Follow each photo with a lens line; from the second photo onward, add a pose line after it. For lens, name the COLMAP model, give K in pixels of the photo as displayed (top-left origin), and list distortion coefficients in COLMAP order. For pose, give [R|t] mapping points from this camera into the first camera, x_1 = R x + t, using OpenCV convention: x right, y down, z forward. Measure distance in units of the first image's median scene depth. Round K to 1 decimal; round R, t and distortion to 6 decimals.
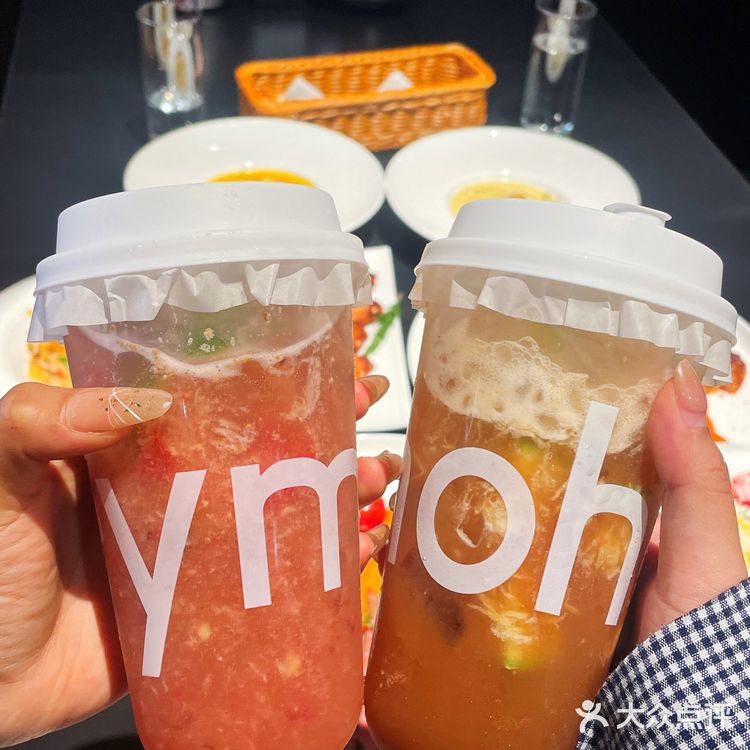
lens RADIAL K [[1034.0, 0, 375.8], [0, 1034.0, 345.8], [0, 0, 1]] dist [0.108763, -0.109396]
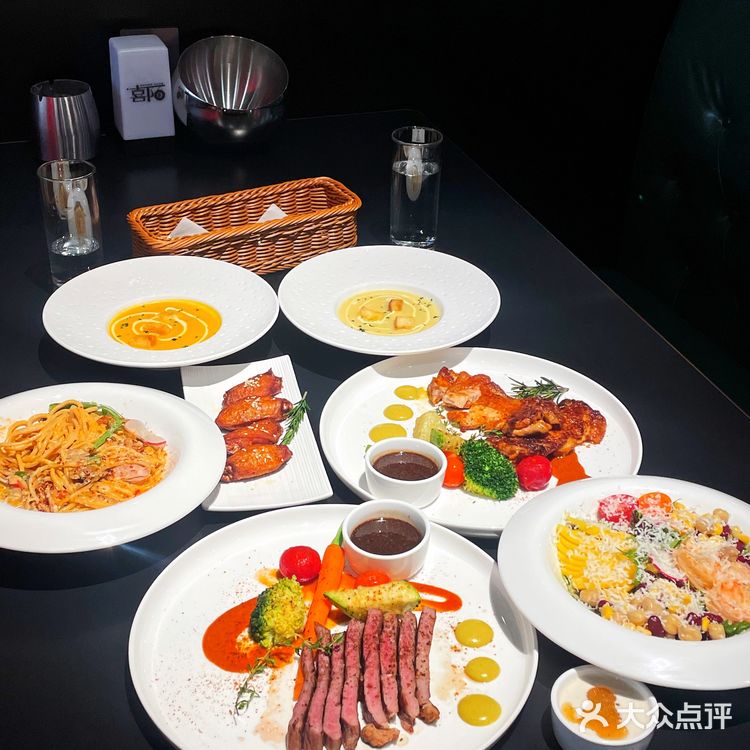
lens RADIAL K [[1346.6, 0, 375.0], [0, 1346.6, 375.0], [0, 0, 1]] dist [0.146563, -0.073007]
pose [[0.987139, -0.103184, 0.122103, -0.067880], [0.118285, 0.985247, -0.123684, 0.105288], [-0.107540, 0.136536, 0.984781, -0.395419]]
